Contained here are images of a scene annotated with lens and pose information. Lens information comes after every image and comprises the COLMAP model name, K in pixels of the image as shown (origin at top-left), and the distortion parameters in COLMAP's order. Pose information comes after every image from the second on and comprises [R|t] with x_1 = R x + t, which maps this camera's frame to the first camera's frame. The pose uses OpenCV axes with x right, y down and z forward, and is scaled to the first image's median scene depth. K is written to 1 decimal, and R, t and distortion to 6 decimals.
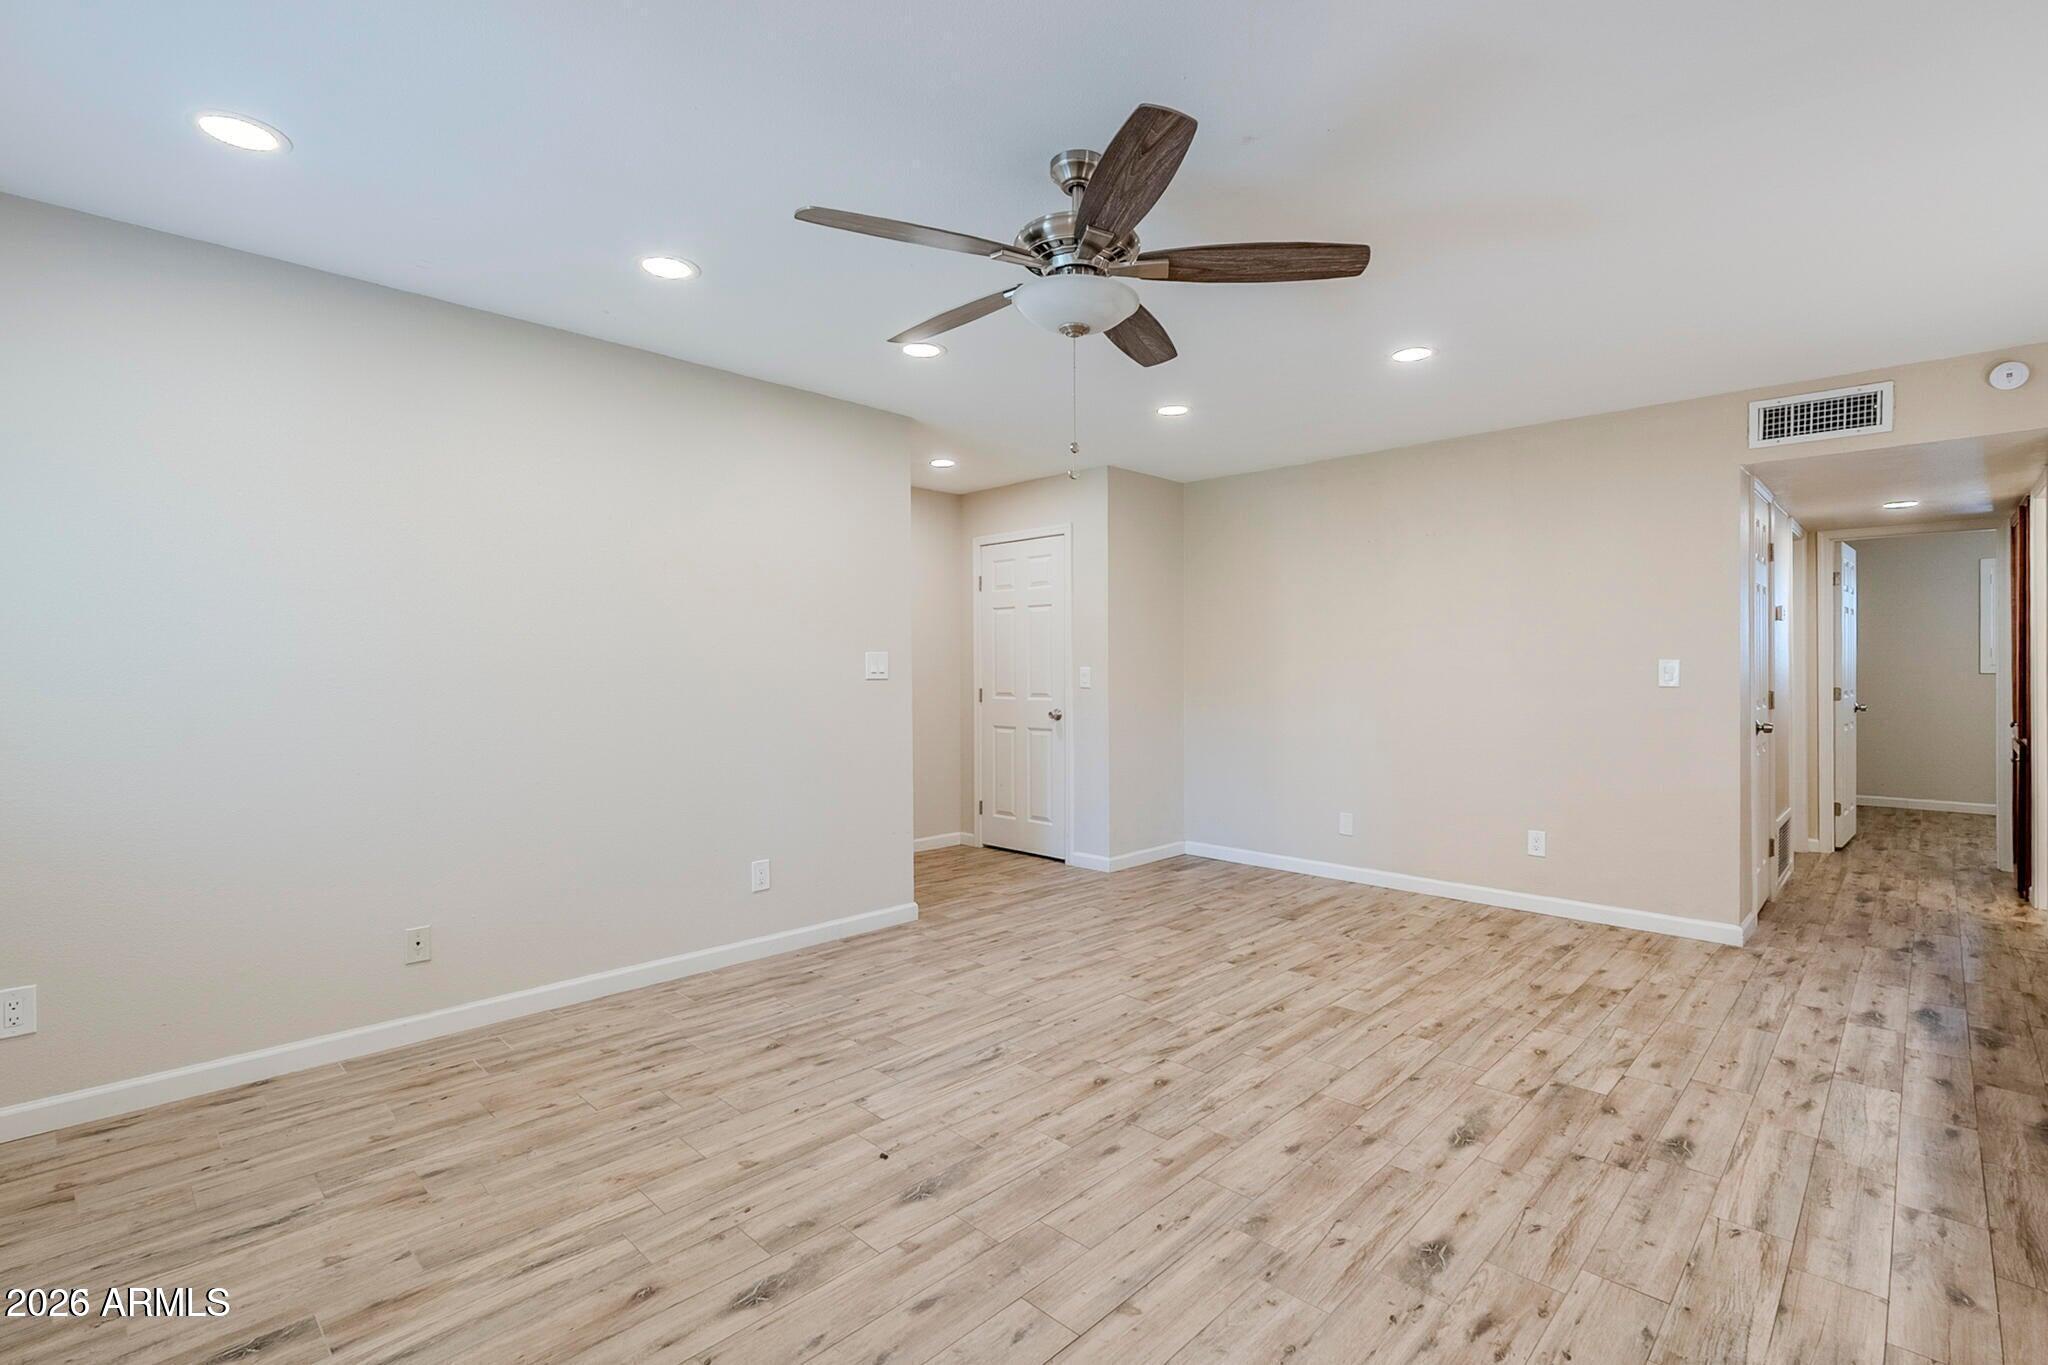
lens RADIAL K [[930.7, 0, 1024.5], [0, 930.7, 668.5], [0, 0, 1]] dist [-0.003751, -0.000283]
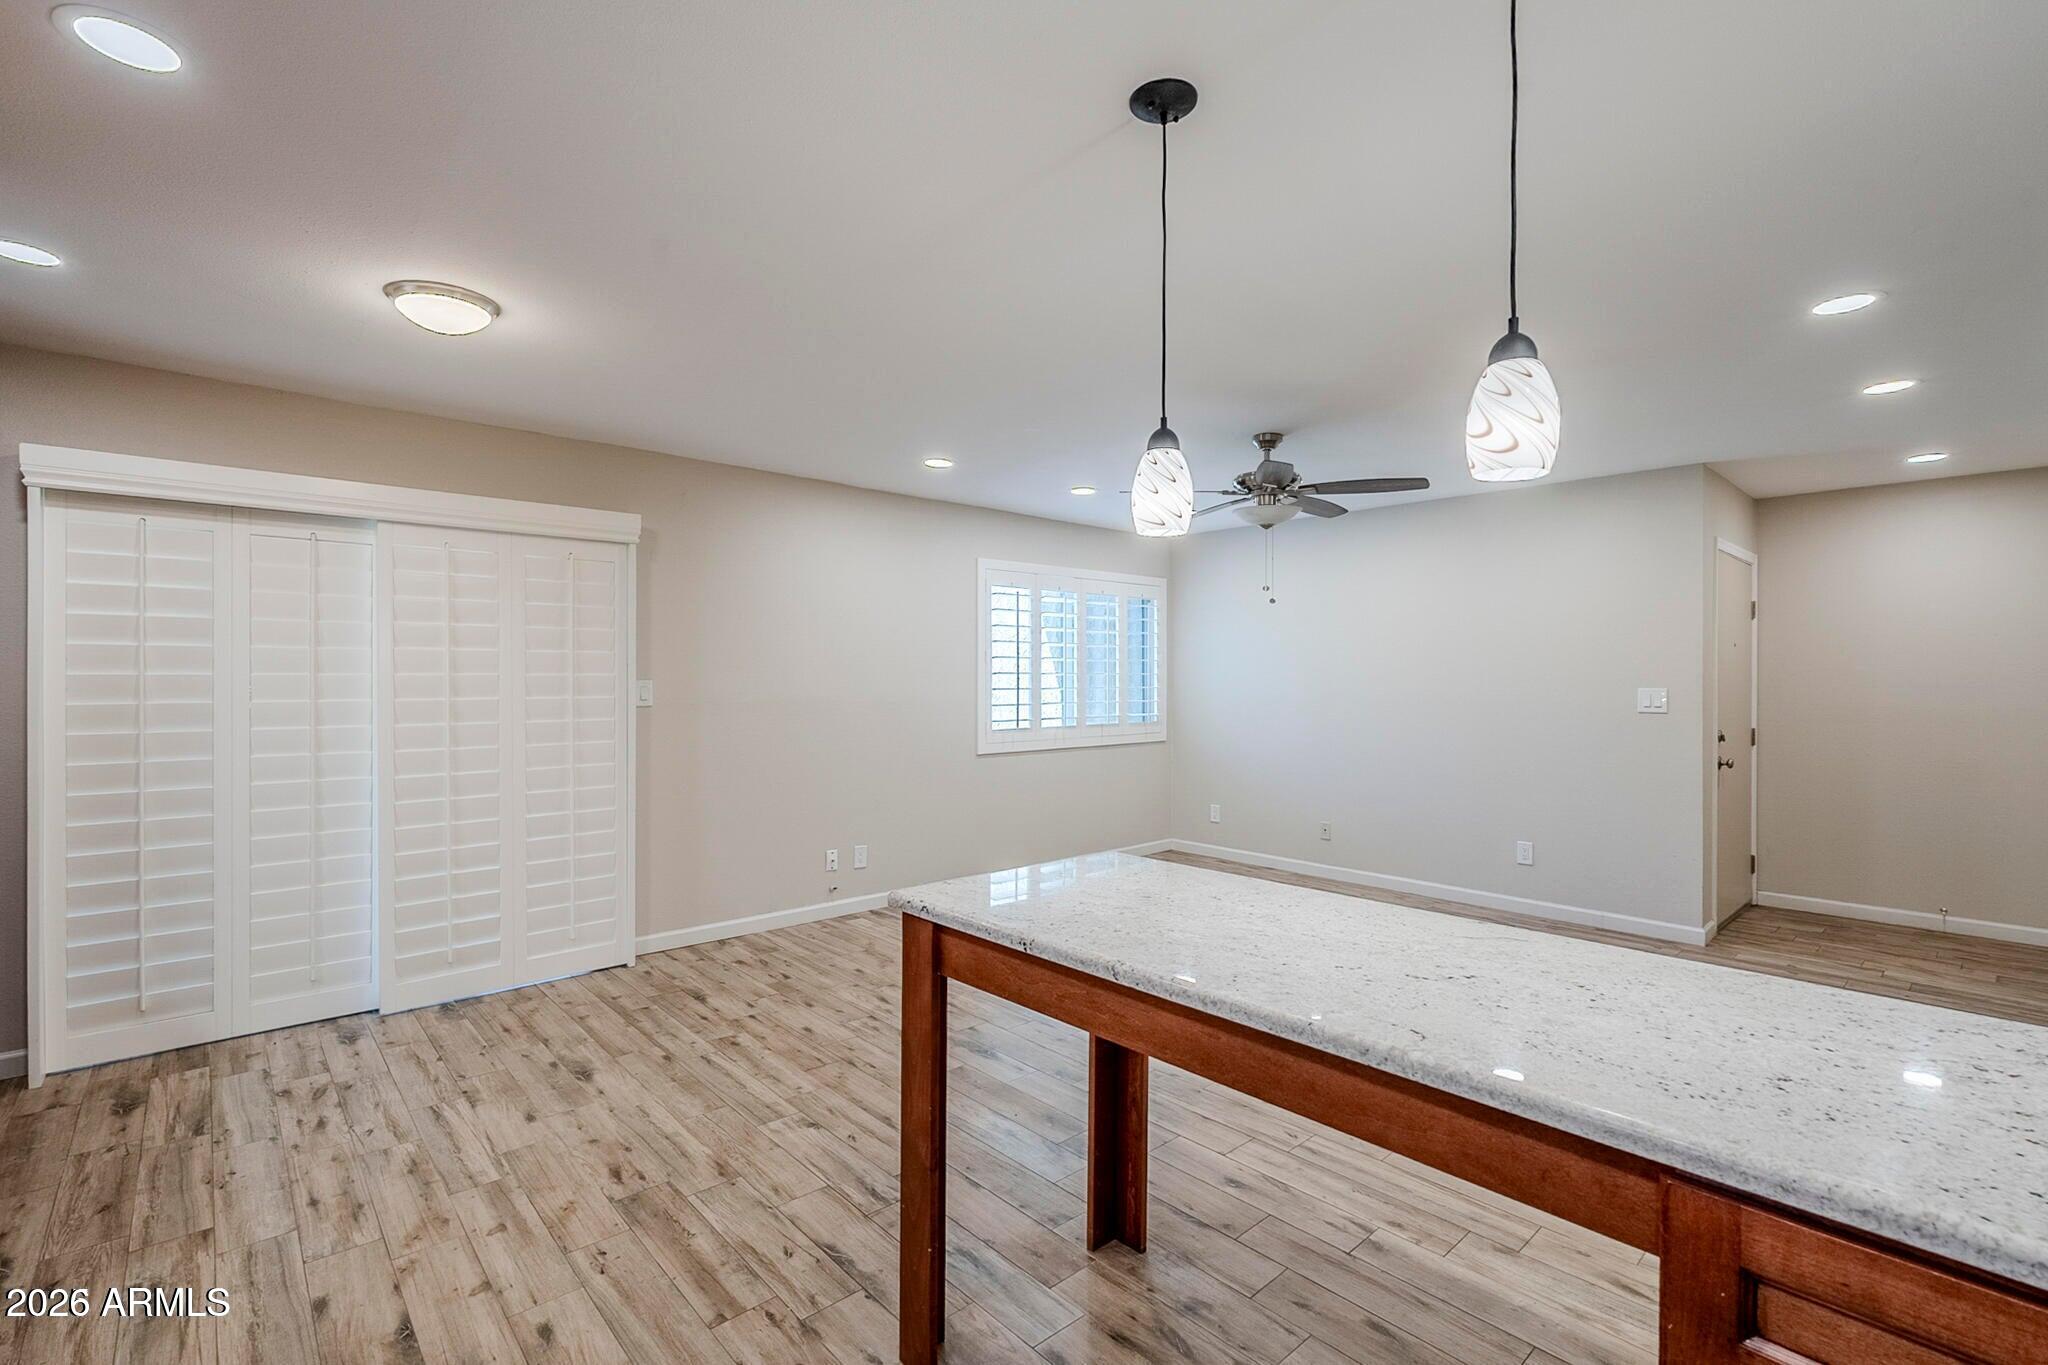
lens RADIAL K [[915.3, 0, 1021.5], [0, 915.3, 673.9], [0, 0, 1]] dist [-0.003244, -0.000099]
pose [[-0.062792, -0.004103, -0.998018, 1.469649], [-0.003685, 0.999986, -0.003879, -0.040969], [0.998020, 0.003435, -0.062806, 0.473777]]
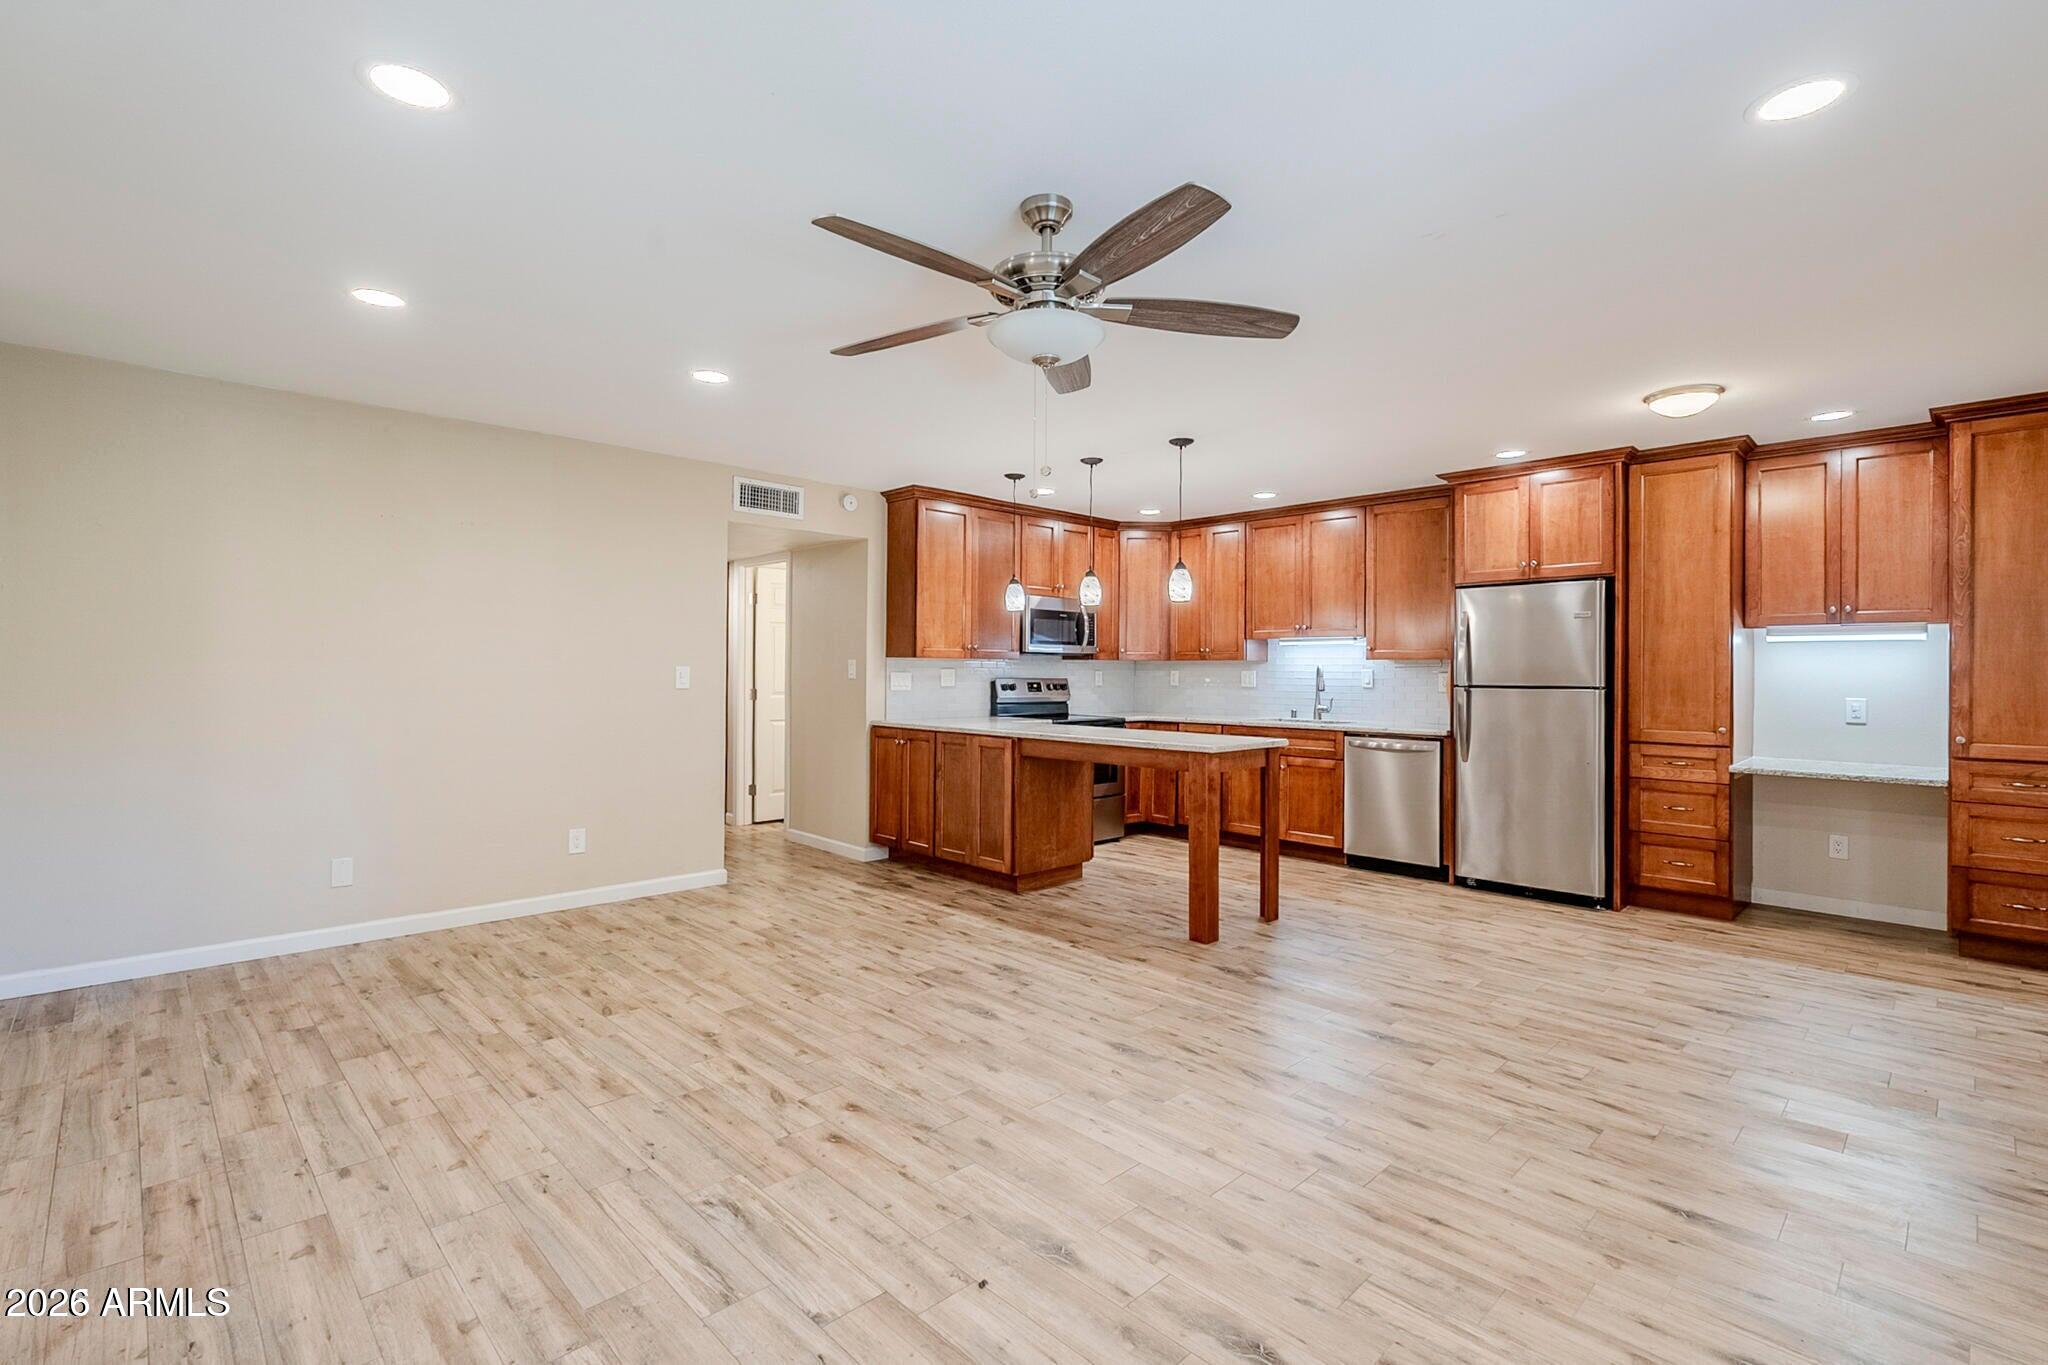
lens RADIAL K [[930.7, 0, 1024.5], [0, 930.7, 668.5], [0, 0, 1]] dist [-0.003751, -0.000283]
pose [[0.026504, 0.006450, 0.999628, -0.765140], [-0.005979, 0.999962, -0.006294, -0.003136], [-0.999631, -0.005810, 0.026542, 0.754681]]
